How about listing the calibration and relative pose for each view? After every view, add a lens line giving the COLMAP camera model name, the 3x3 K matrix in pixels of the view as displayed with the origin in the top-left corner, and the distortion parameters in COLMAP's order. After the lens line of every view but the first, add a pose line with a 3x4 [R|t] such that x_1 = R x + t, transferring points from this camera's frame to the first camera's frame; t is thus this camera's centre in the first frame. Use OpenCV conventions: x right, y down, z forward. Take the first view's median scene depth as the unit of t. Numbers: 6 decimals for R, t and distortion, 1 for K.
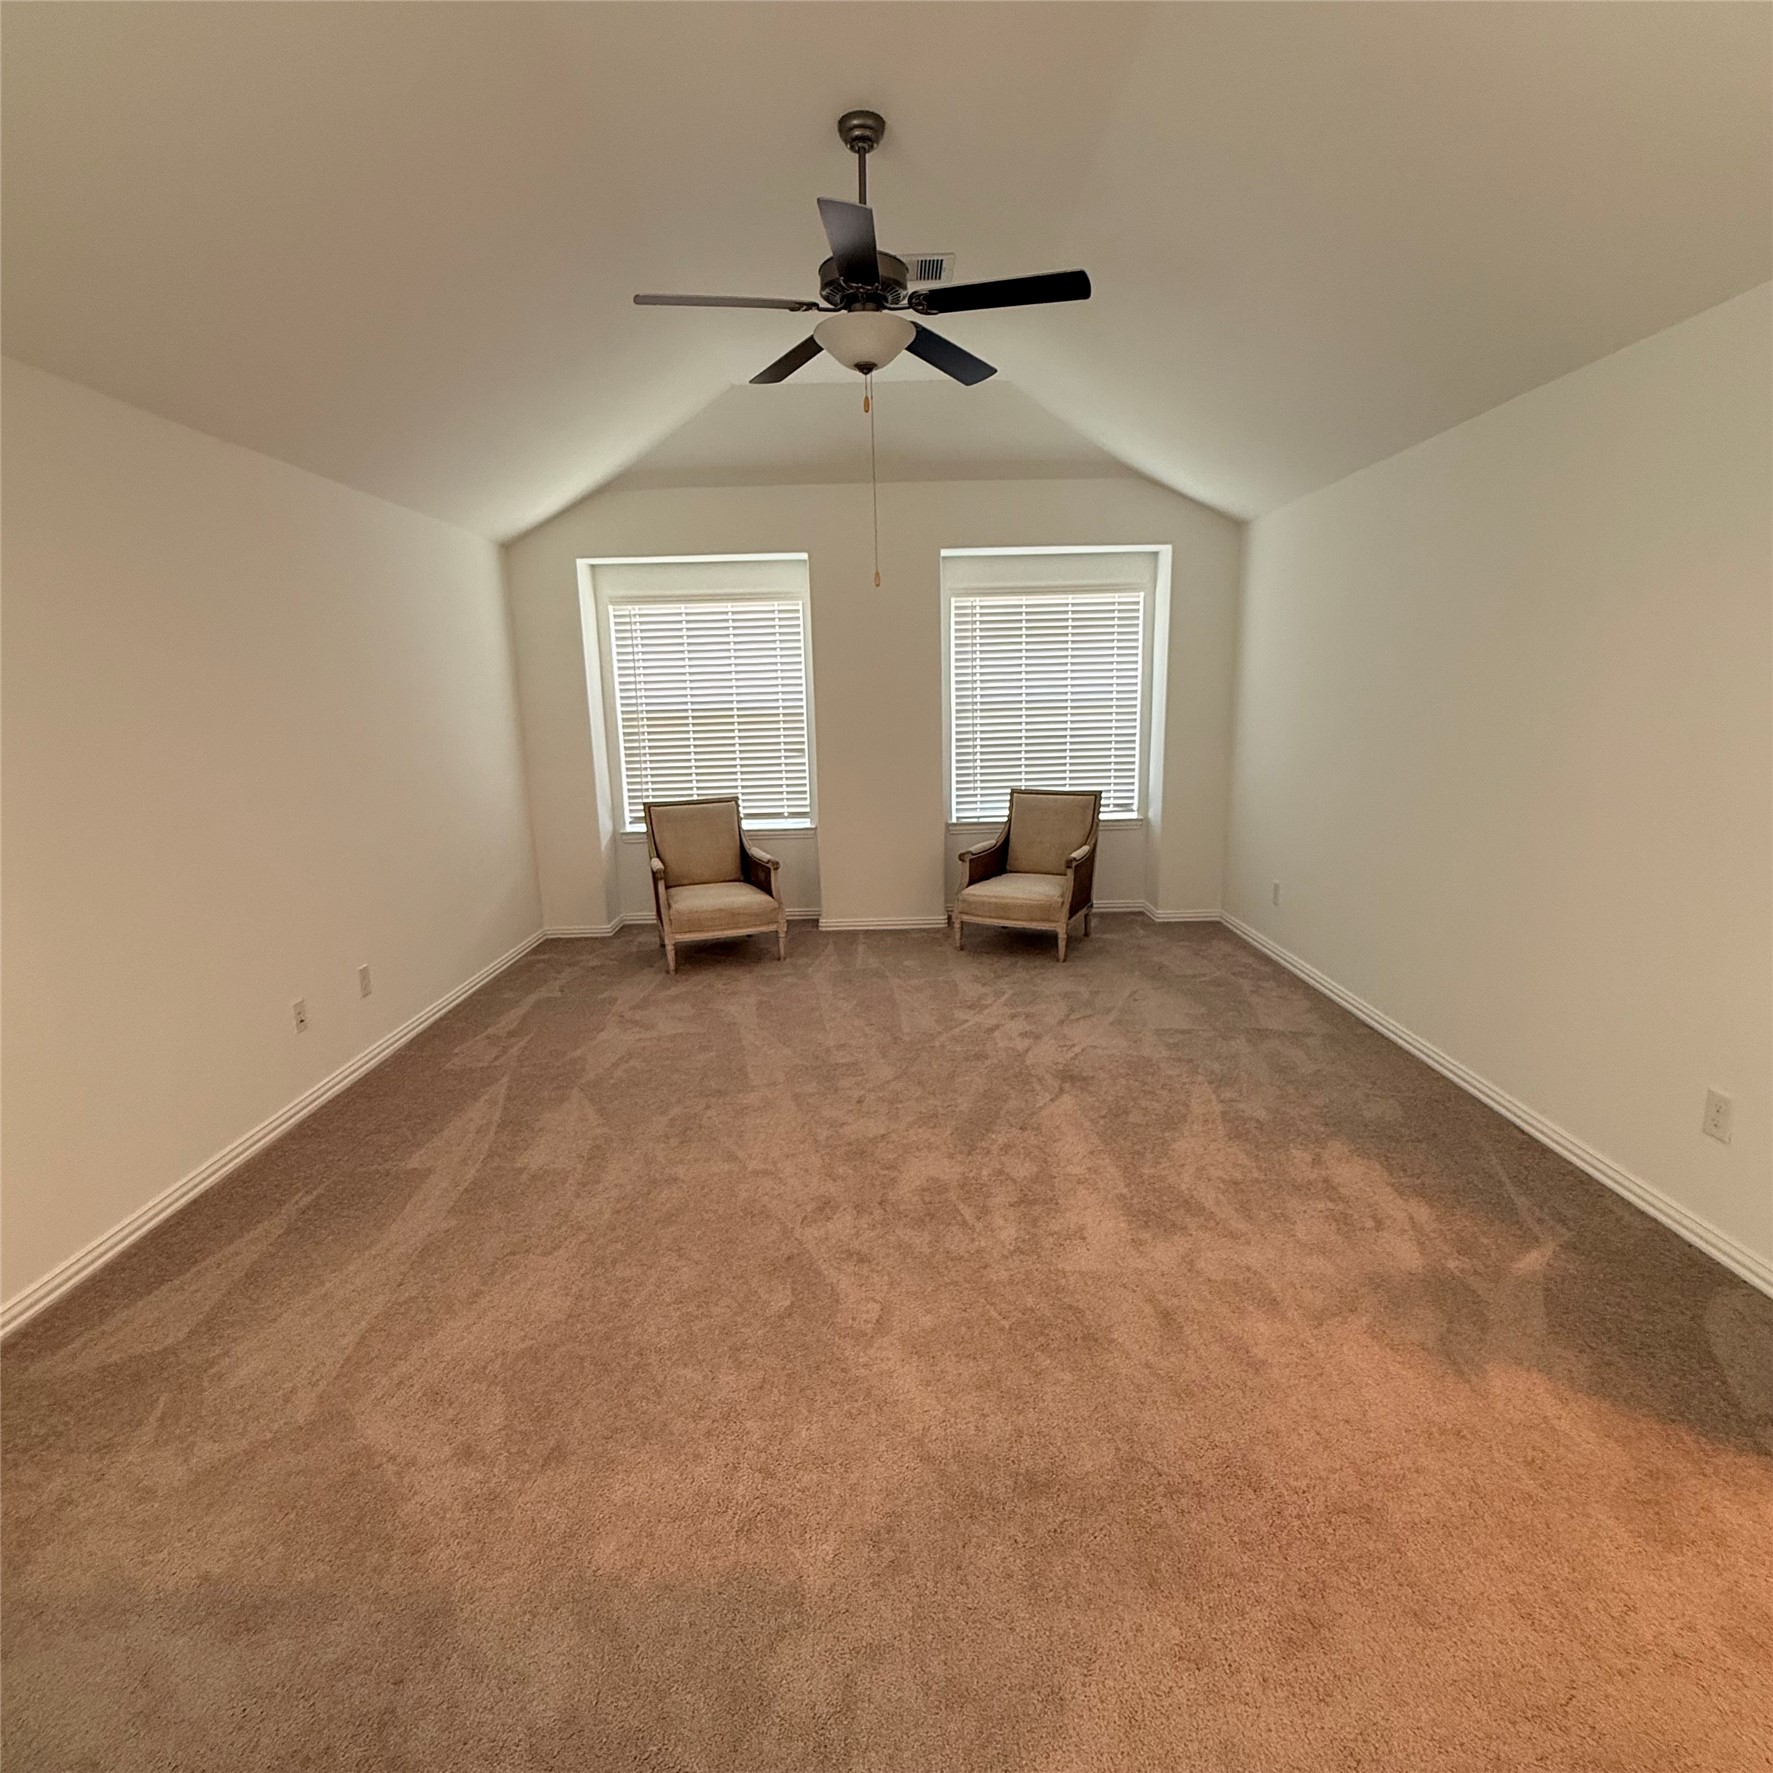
lens RADIAL K [[943.3, 0, 892.2], [0, 943.3, 890.2], [0, 0, 1]] dist [-0.003070, -0.000685]
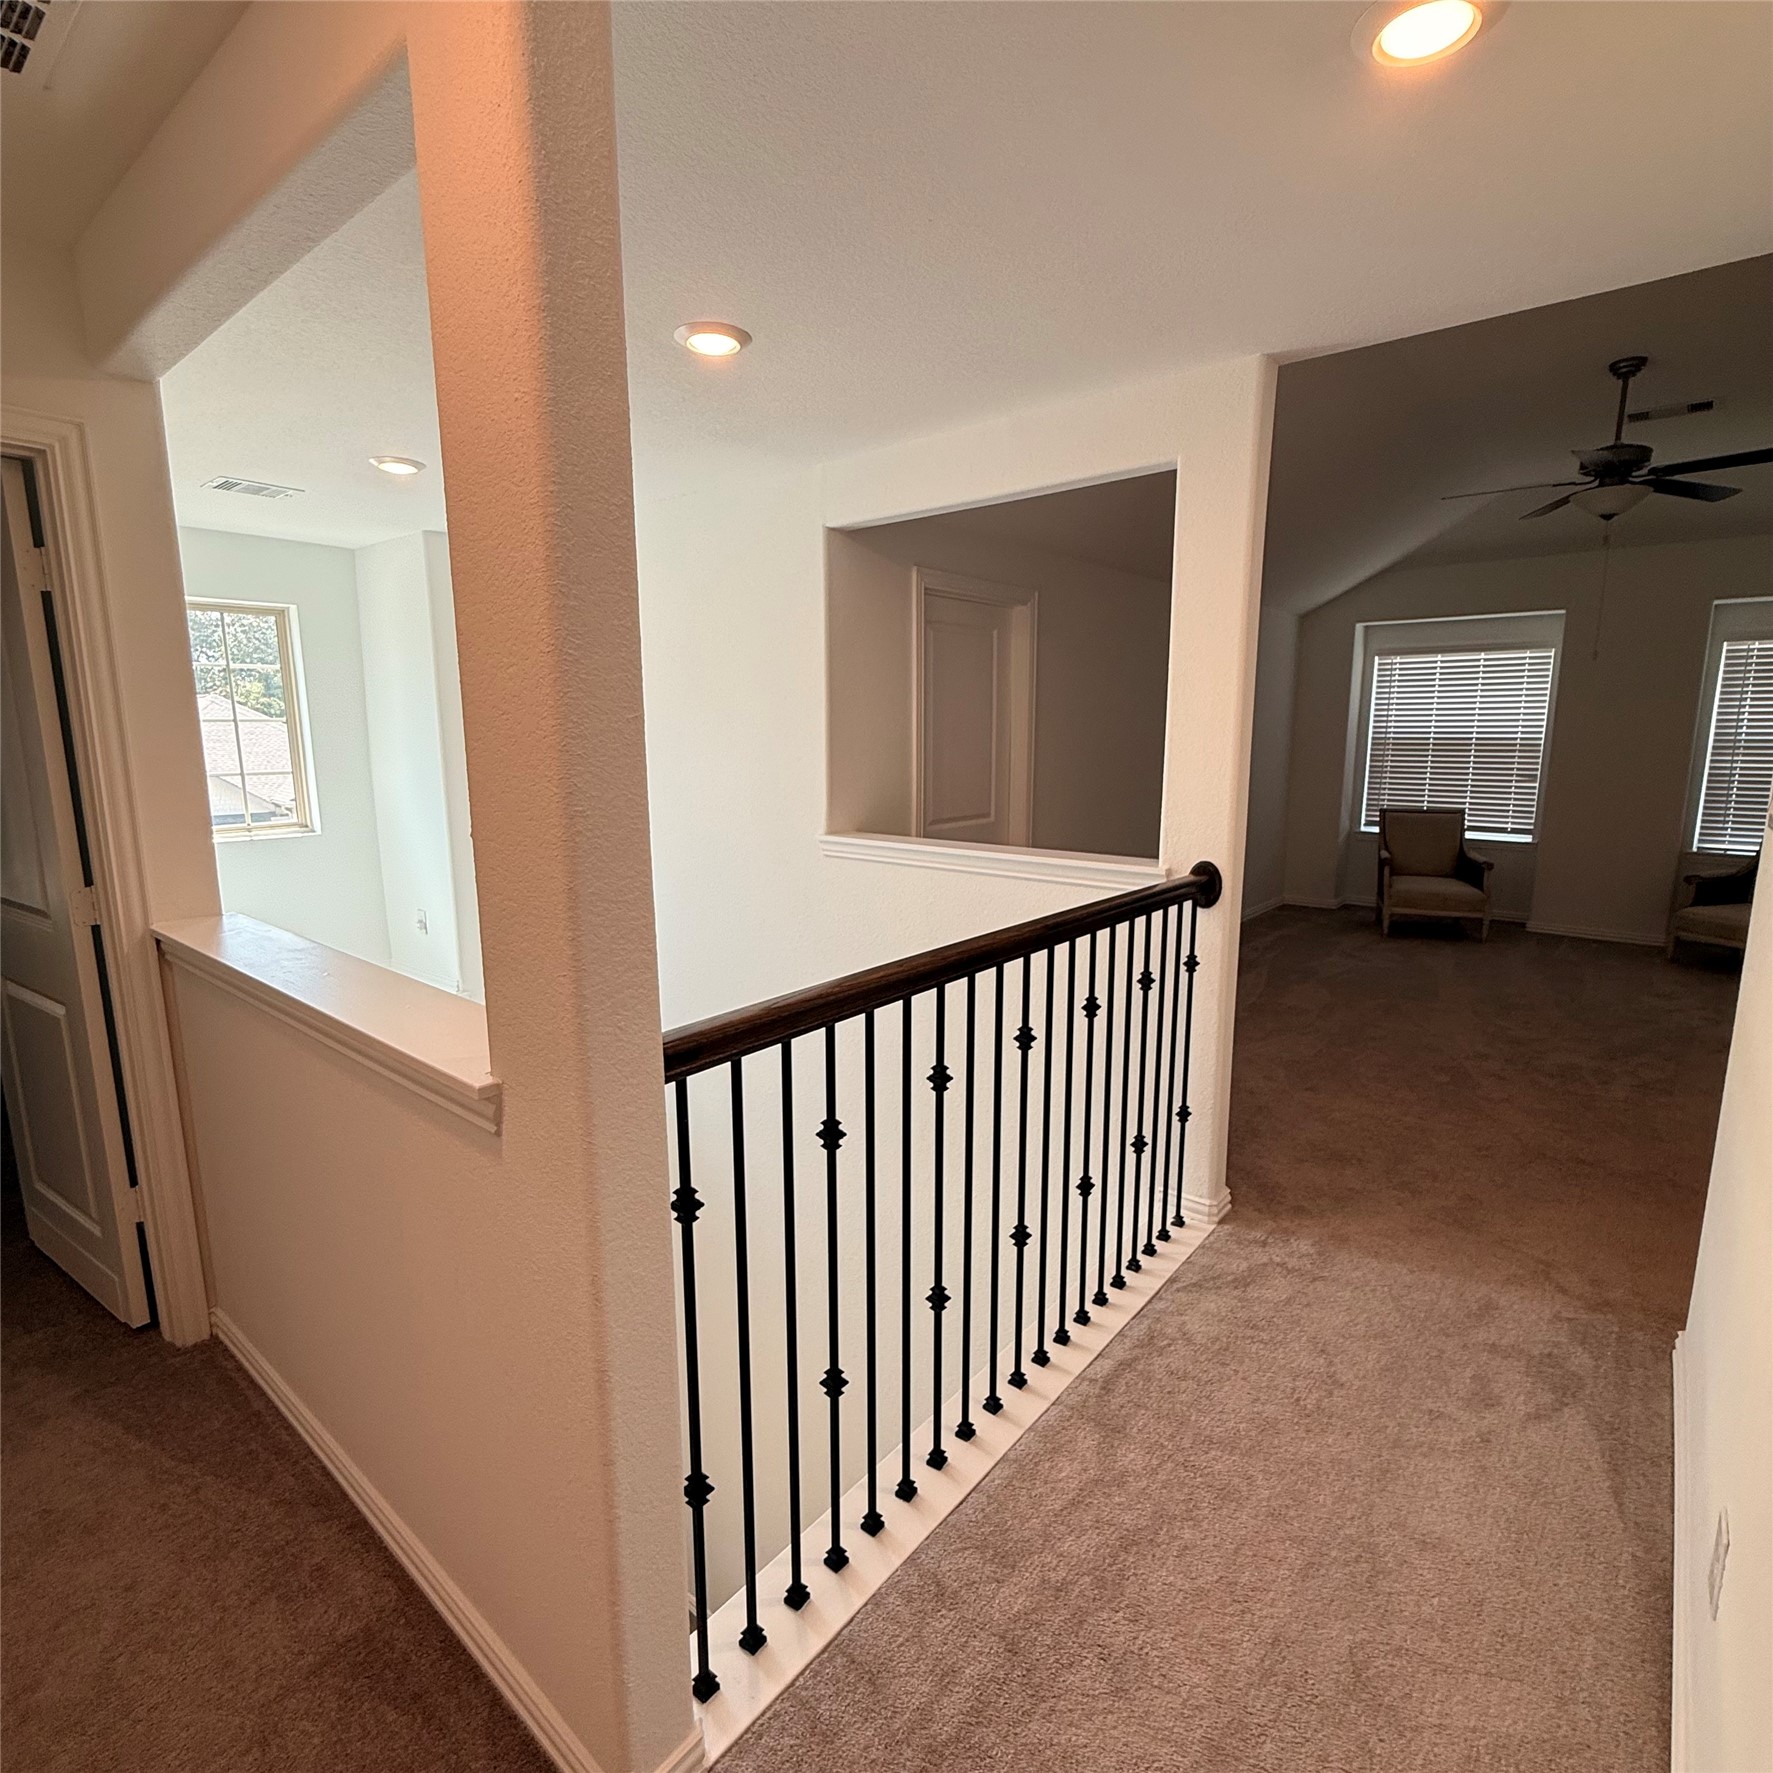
lens RADIAL K [[943.3, 0, 889.8], [0, 943.3, 893.3], [0, 0, 1]] dist [-0.003070, -0.000685]
pose [[0.754562, 0.135176, -0.642155, 0.079644], [-0.148220, 0.988373, 0.033891, 0.082716], [0.639270, 0.069608, 0.765825, -0.439851]]
